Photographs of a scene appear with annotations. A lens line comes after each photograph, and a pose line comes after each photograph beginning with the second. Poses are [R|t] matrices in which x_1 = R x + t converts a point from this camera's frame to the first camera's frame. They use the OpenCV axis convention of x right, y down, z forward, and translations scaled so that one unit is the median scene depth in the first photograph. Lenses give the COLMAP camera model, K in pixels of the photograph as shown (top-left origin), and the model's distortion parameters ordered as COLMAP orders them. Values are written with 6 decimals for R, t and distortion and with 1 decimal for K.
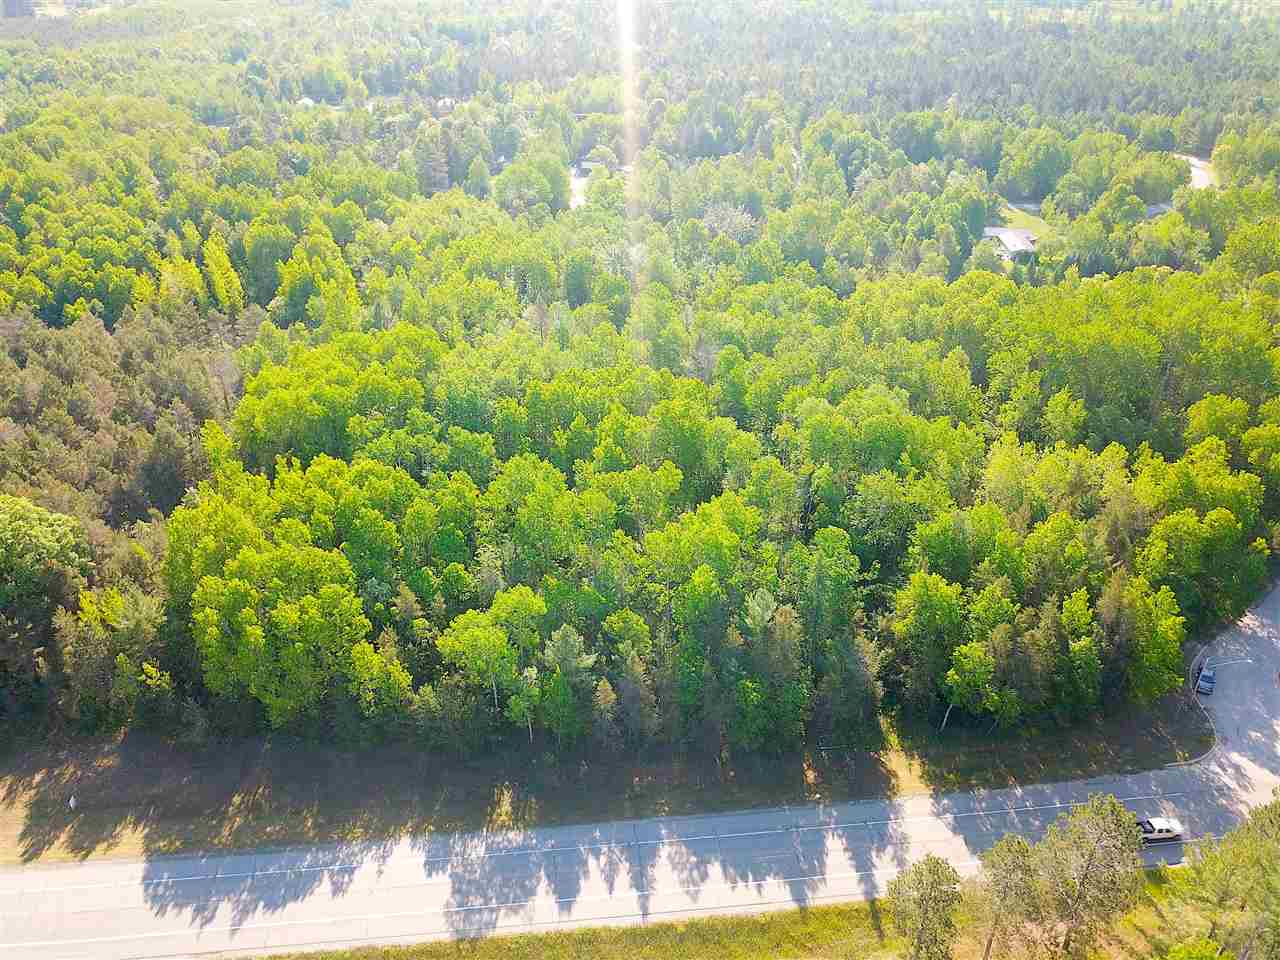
lens RADIAL K [[986.8, 0, 638.5], [0, 986.8, 474.3], [0, 0, 1]] dist [0.004939, 0.002803]
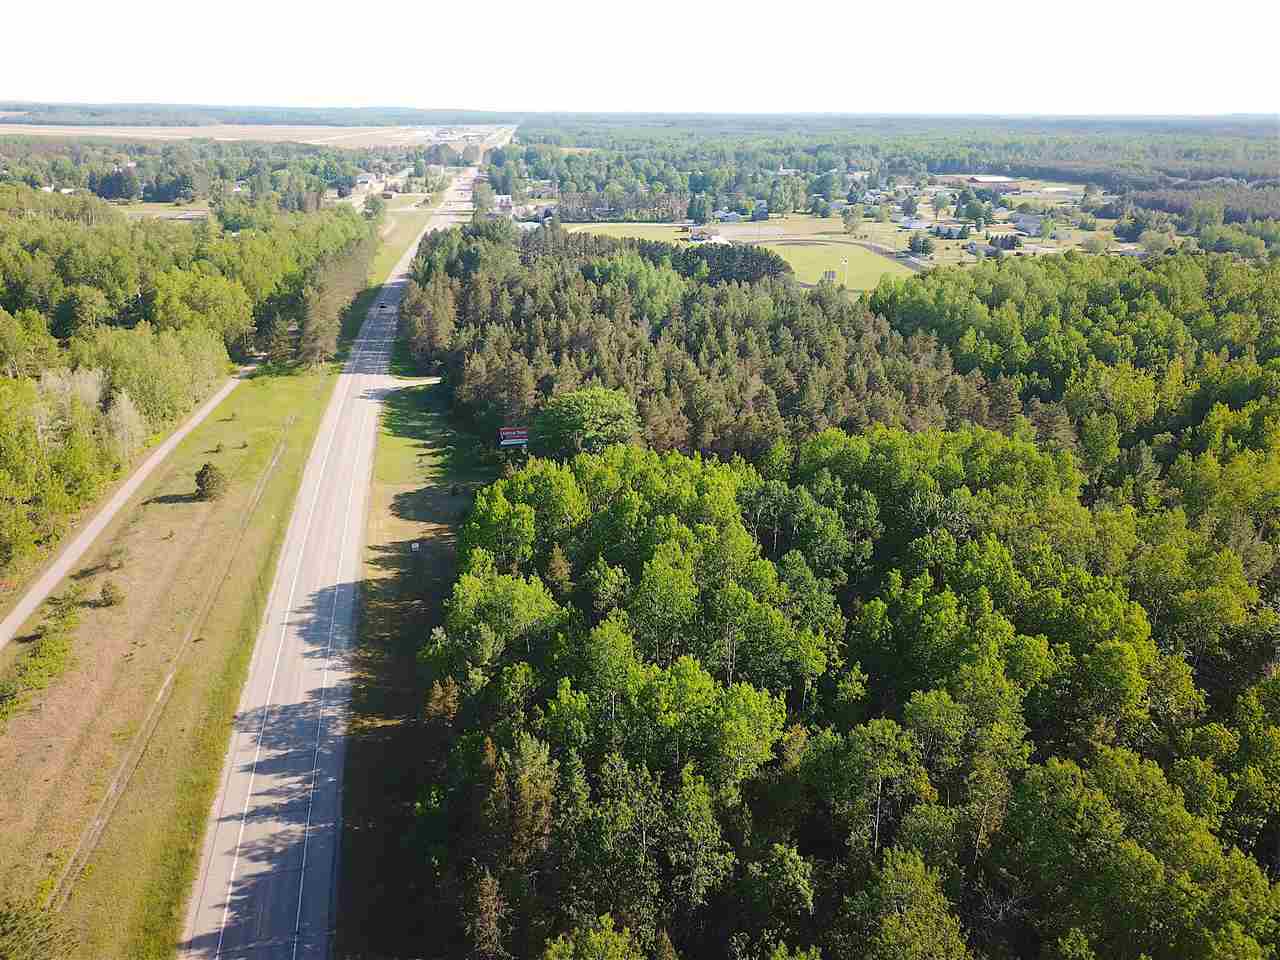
lens RADIAL K [[986.8, 0, 638.5], [0, 986.8, 474.3], [0, 0, 1]] dist [0.004939, 0.002803]
pose [[0.121045, 0.339487, -0.932790, 0.559297], [-0.486513, 0.839385, 0.242360, -0.190058], [0.865247, 0.424478, 0.266768, 0.610247]]
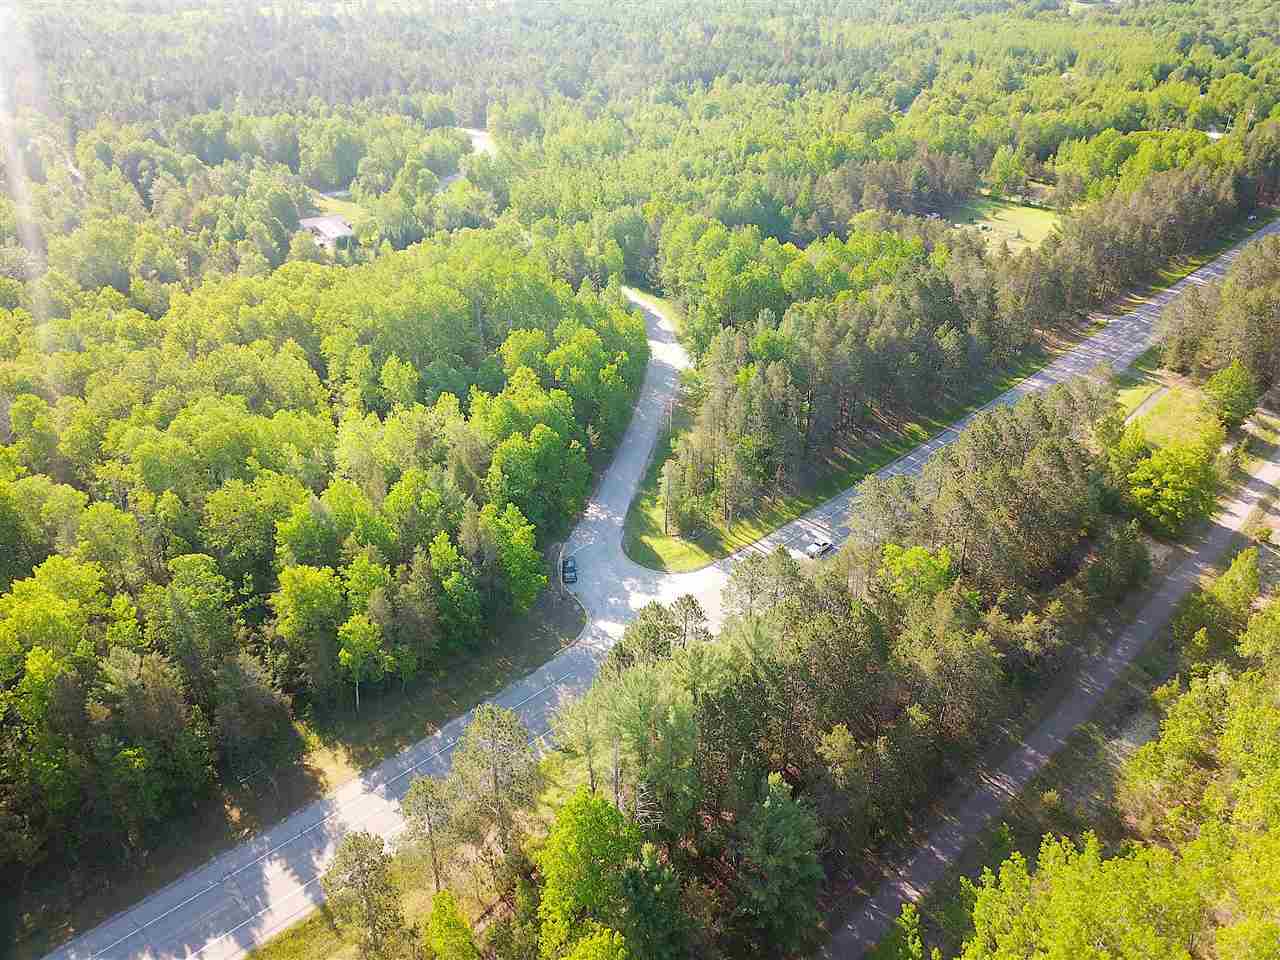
lens RADIAL K [[986.8, 0, 638.5], [0, 986.8, 474.3], [0, 0, 1]] dist [0.004939, 0.002803]
pose [[0.800214, -0.295399, 0.521917, 0.065089], [0.294075, 0.951742, 0.087794, 0.021234], [-0.522664, 0.083229, 0.848466, -0.018195]]
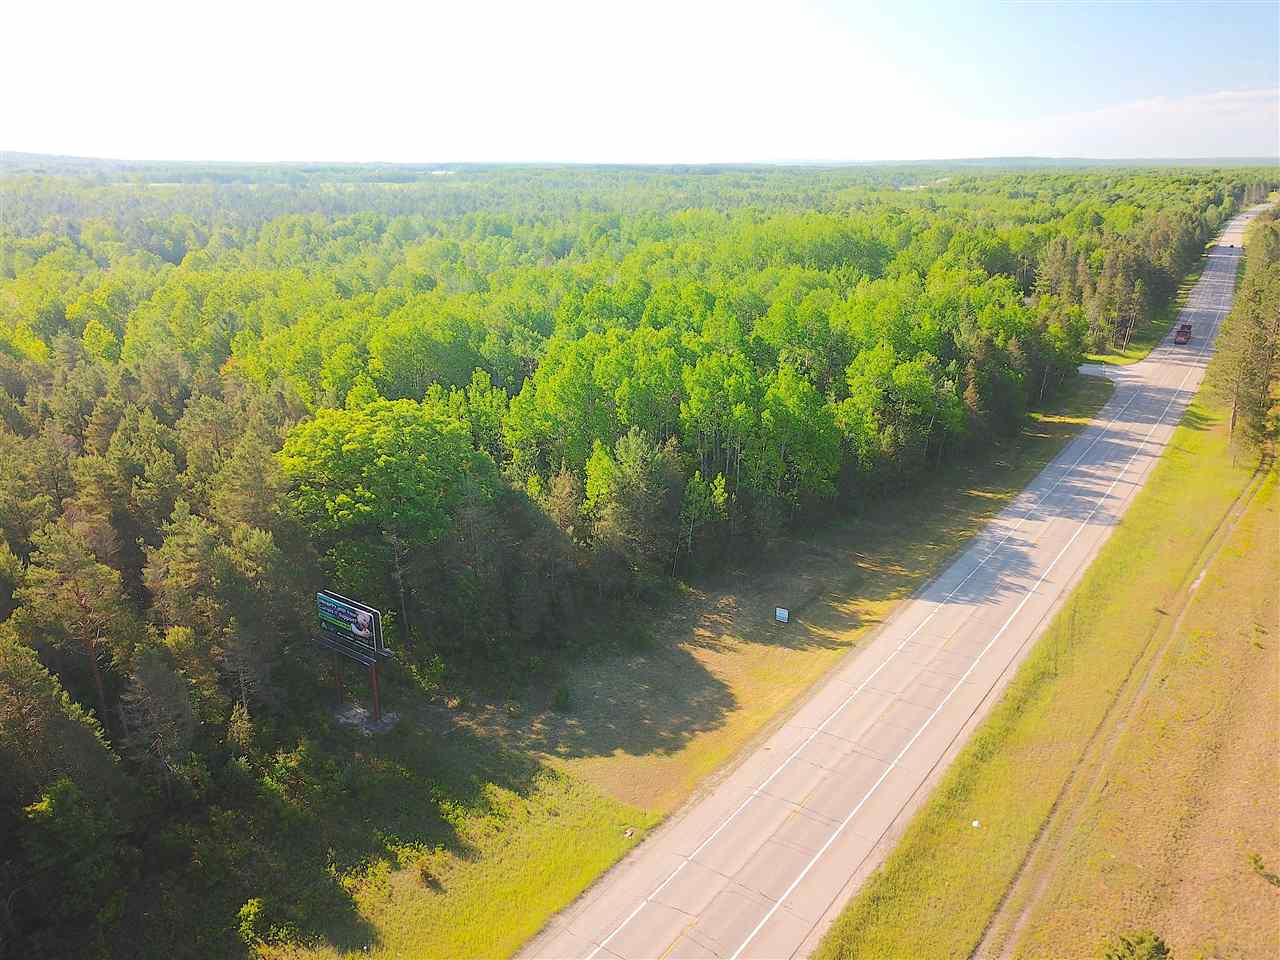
lens RADIAL K [[986.8, 0, 638.5], [0, 986.8, 474.3], [0, 0, 1]] dist [0.004939, 0.002803]
pose [[0.651950, -0.236575, 0.720412, -0.879480], [0.377790, 0.925107, -0.038093, 0.148981], [-0.657447, 0.296999, 0.692500, 0.334976]]
